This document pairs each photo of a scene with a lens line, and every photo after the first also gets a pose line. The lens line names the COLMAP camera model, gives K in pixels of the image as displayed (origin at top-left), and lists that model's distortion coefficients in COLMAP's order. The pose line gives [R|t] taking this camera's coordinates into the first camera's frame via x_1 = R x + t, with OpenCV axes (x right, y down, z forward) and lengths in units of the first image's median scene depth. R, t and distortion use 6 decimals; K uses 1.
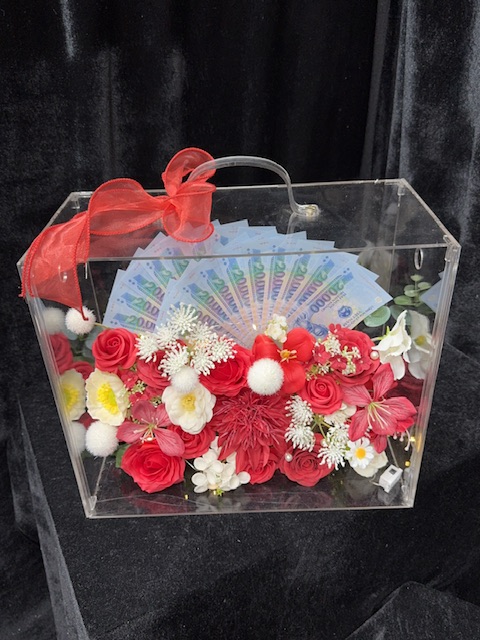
lens RADIAL K [[485.7, 0, 236.2], [0, 485.7, 331.8], [0, 0, 1]] dist [0.006422, -0.004180]
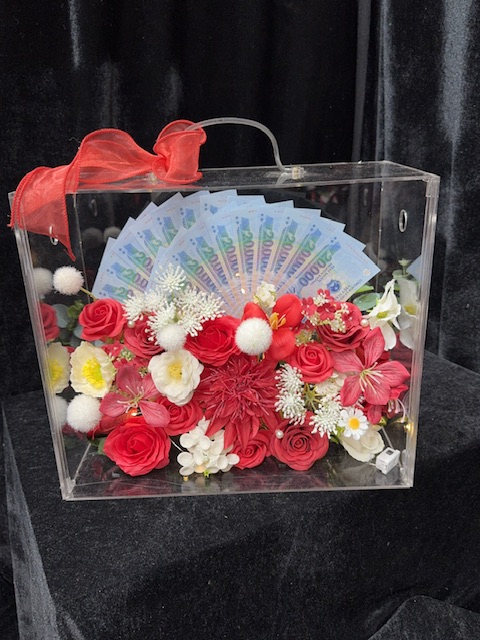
lens RADIAL K [[485.7, 0, 236.2], [0, 485.7, 331.8], [0, 0, 1]] dist [0.006422, -0.004180]
pose [[0.999987, 0.004182, 0.002873, 0.020080], [-0.003629, 0.985275, -0.170940, 0.231099], [-0.003546, 0.170928, 0.985277, 0.028831]]
